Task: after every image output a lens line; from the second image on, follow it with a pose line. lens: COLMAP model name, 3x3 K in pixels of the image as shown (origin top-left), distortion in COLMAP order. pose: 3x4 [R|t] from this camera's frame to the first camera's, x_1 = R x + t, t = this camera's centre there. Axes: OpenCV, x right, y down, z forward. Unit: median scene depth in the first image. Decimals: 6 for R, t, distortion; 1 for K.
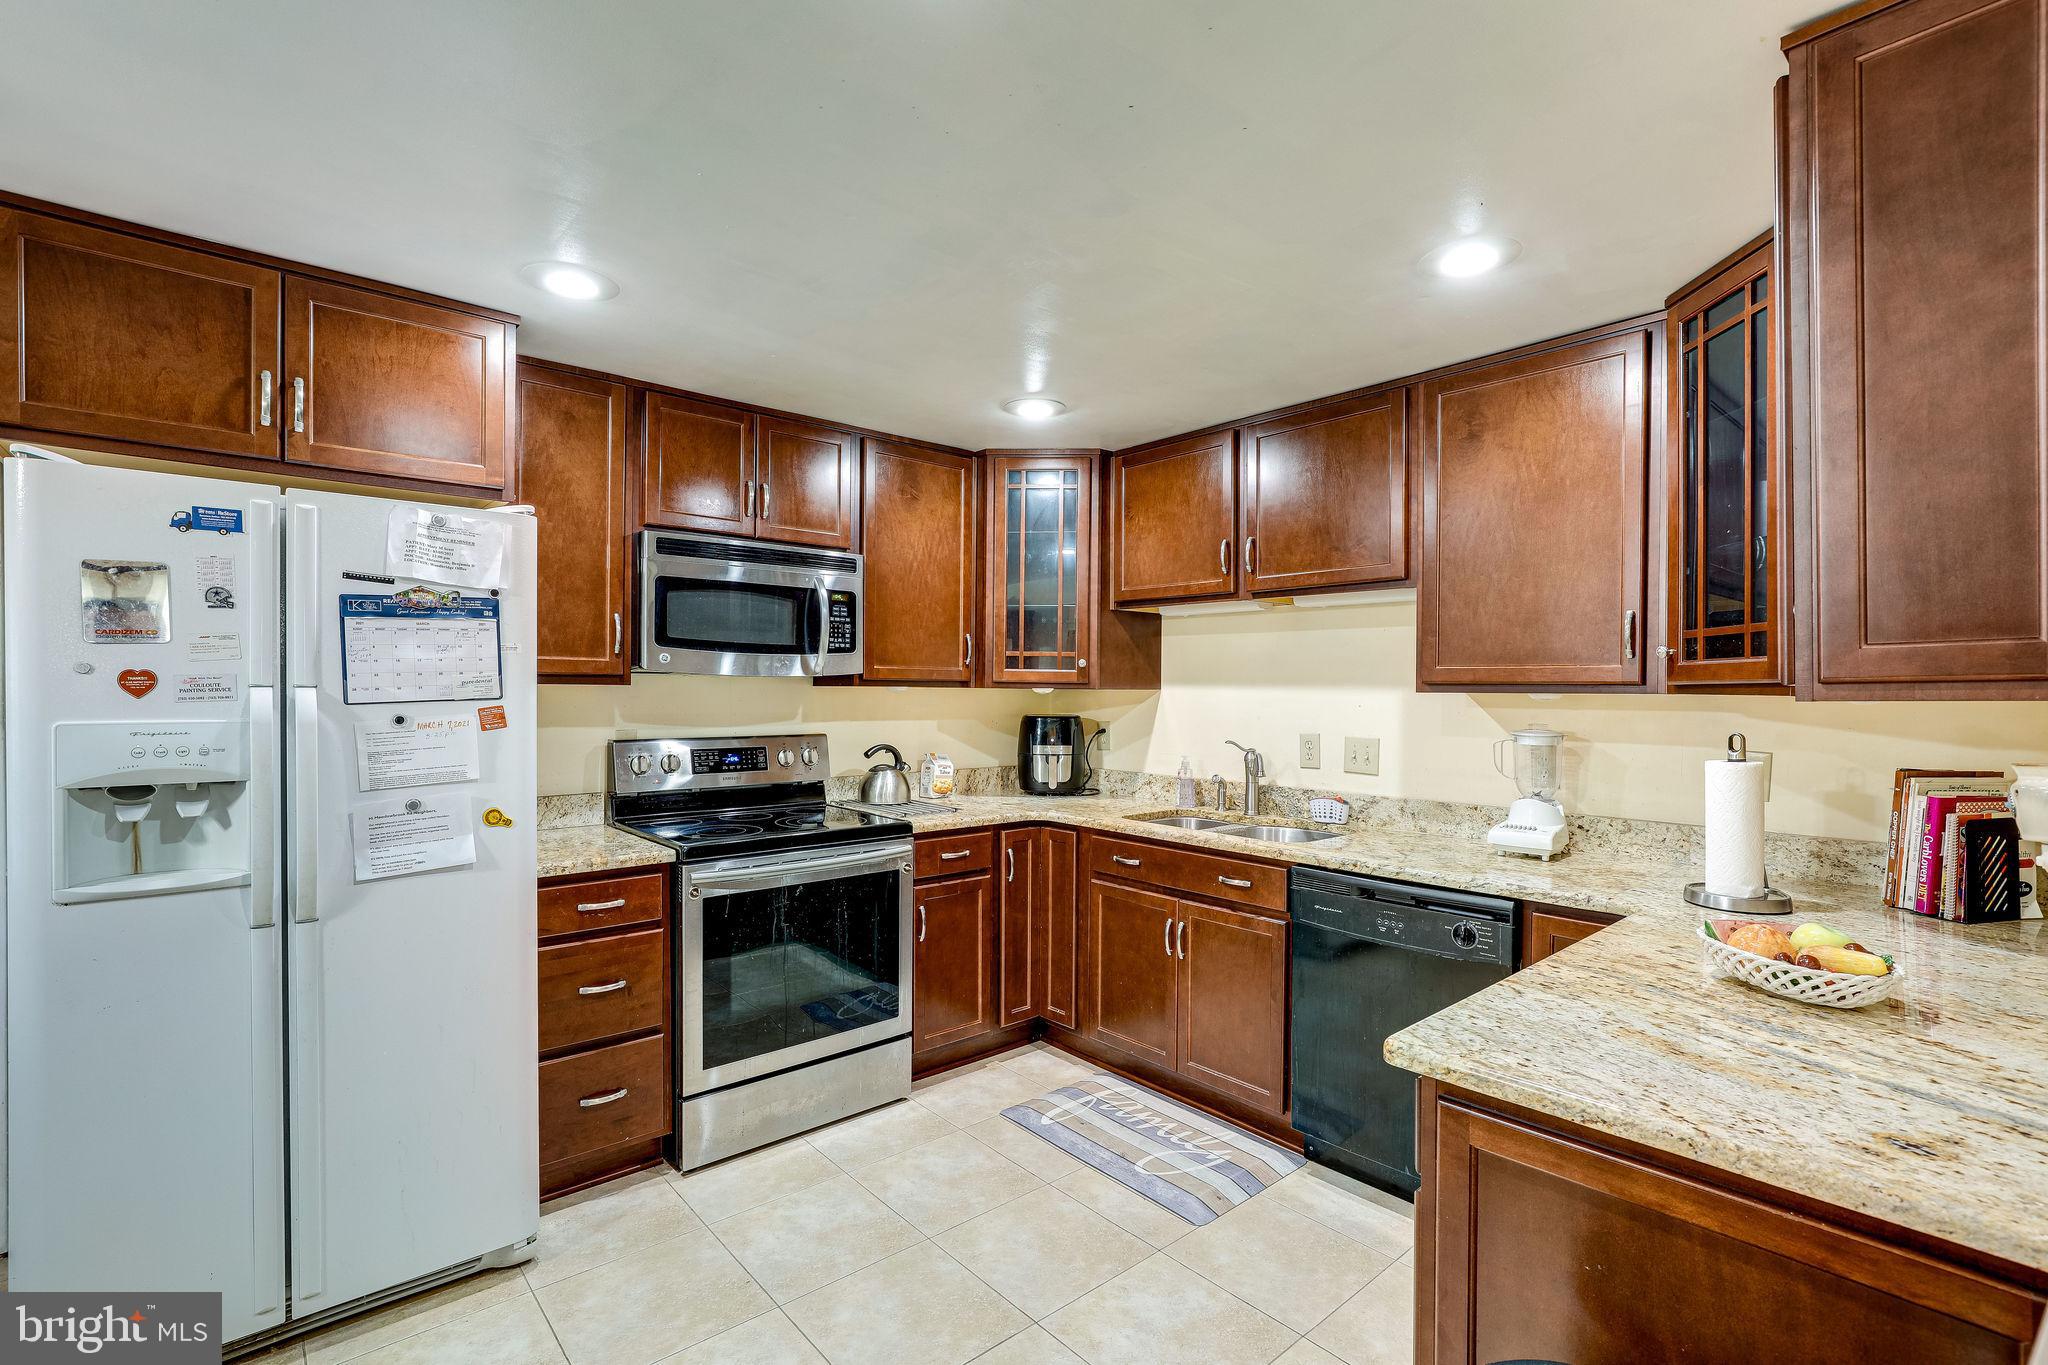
lens RADIAL K [[925.5, 0, 1028.6], [0, 925.5, 703.6], [0, 0, 1]] dist [-0.019001, 0.001393]
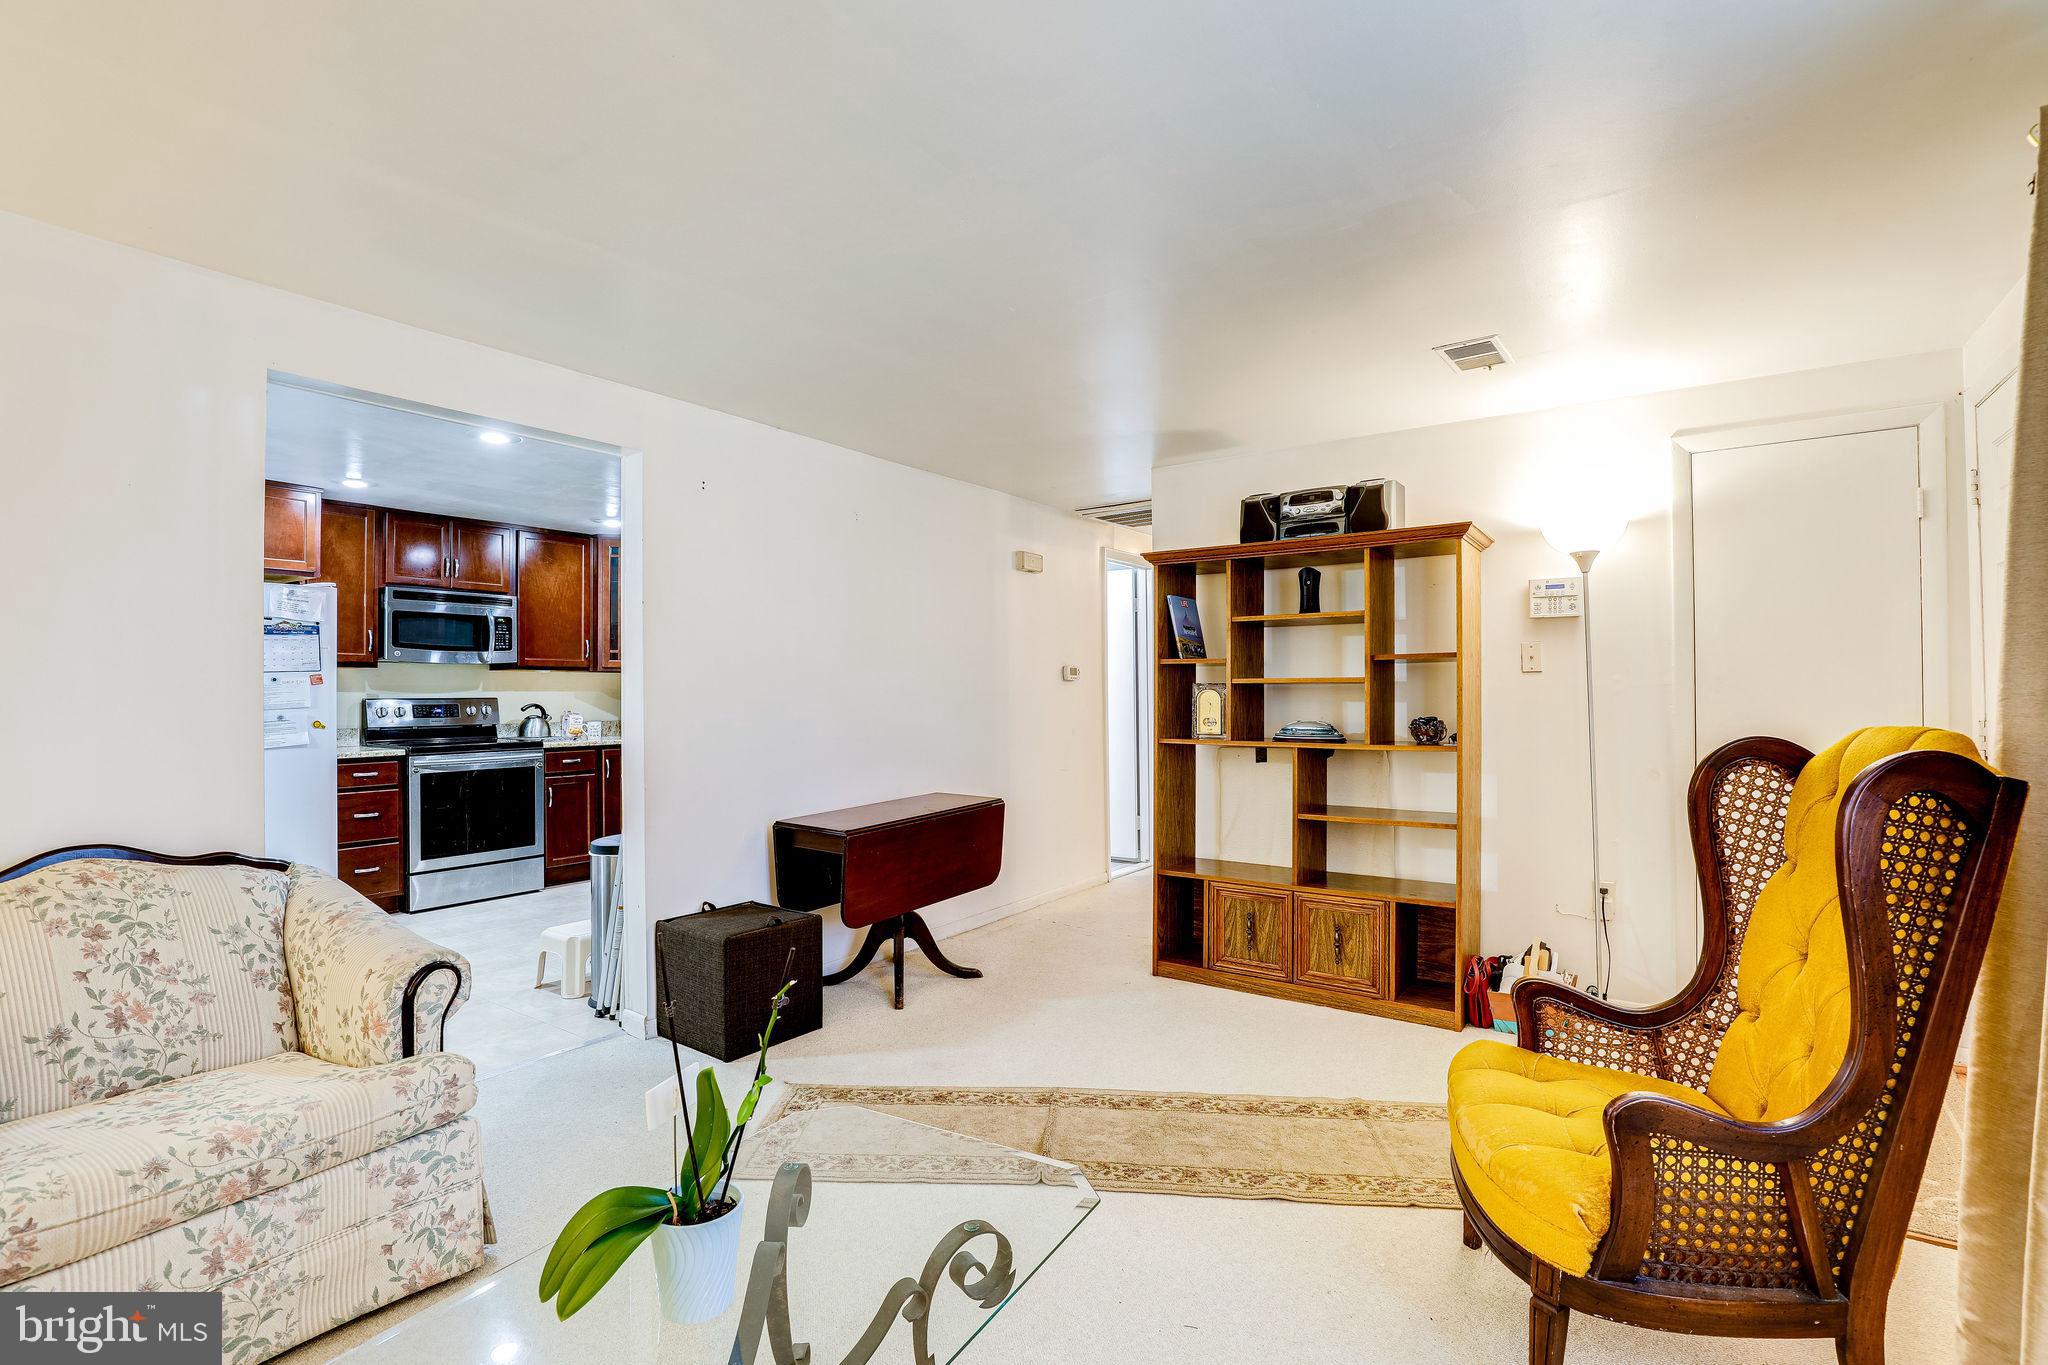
lens RADIAL K [[953.7, 0, 1027.2], [0, 953.7, 688.1], [0, 0, 1]] dist [-0.039954, 0.010028]
pose [[0.970669, -0.010282, 0.240201, 0.421478], [0.014857, 0.999741, -0.017246, 0.078798], [-0.239961, 0.020309, 0.970570, -1.250830]]
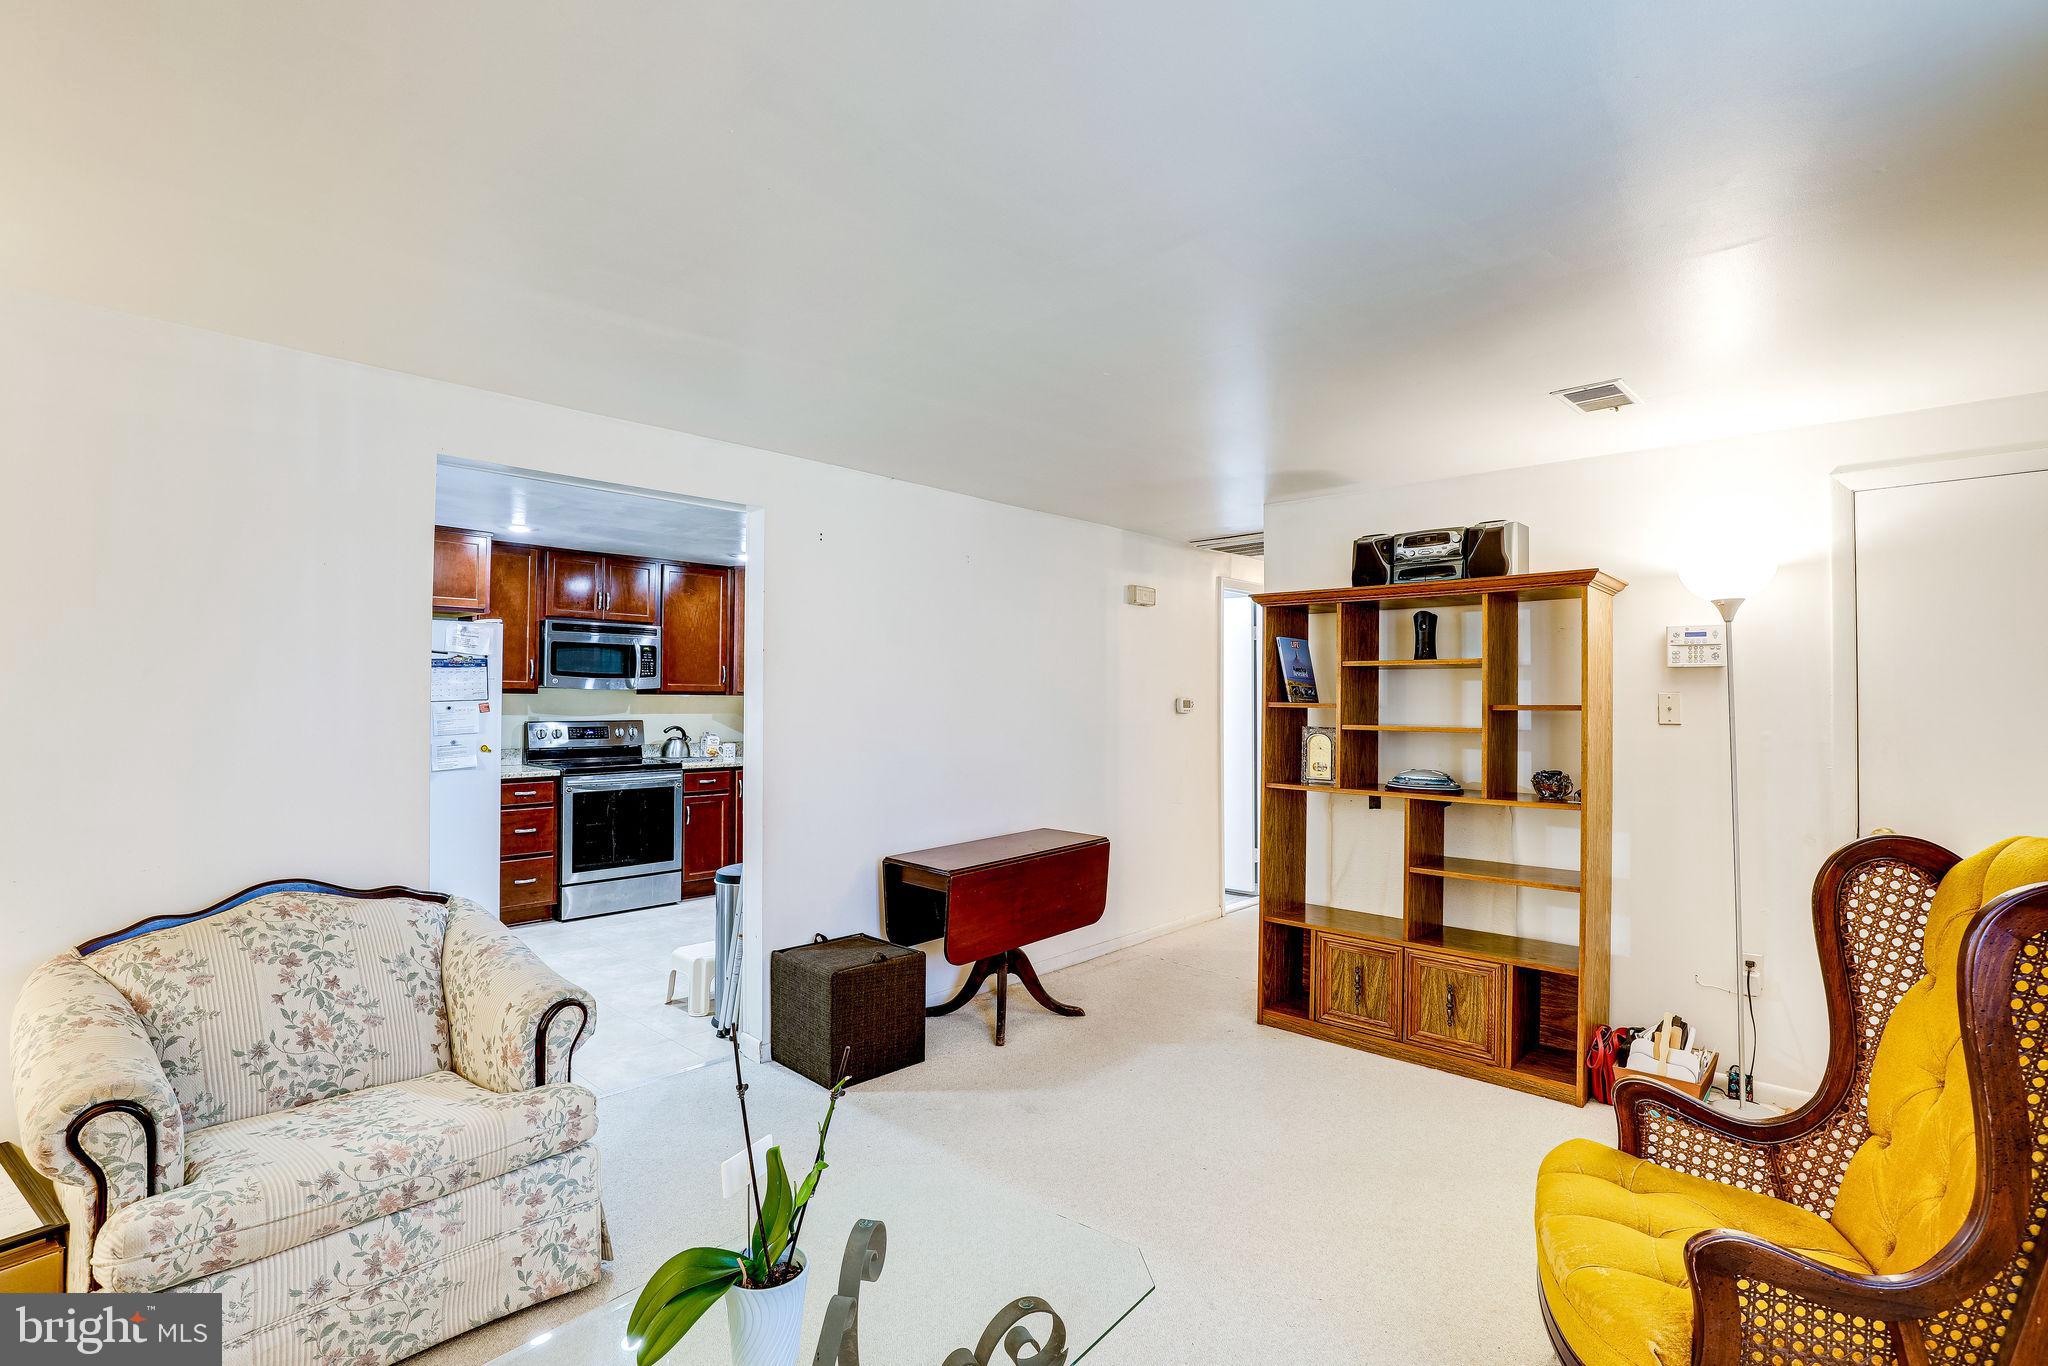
lens RADIAL K [[957.9, 0, 1023.7], [0, 957.9, 683.0], [0, 0, 1]] dist [-0.039410, 0.009501]
pose [[0.994967, 0.000832, 0.100202, 0.459992], [0.002168, 0.999553, -0.029828, 0.022247], [-0.100182, 0.029895, 0.994520, -1.284977]]
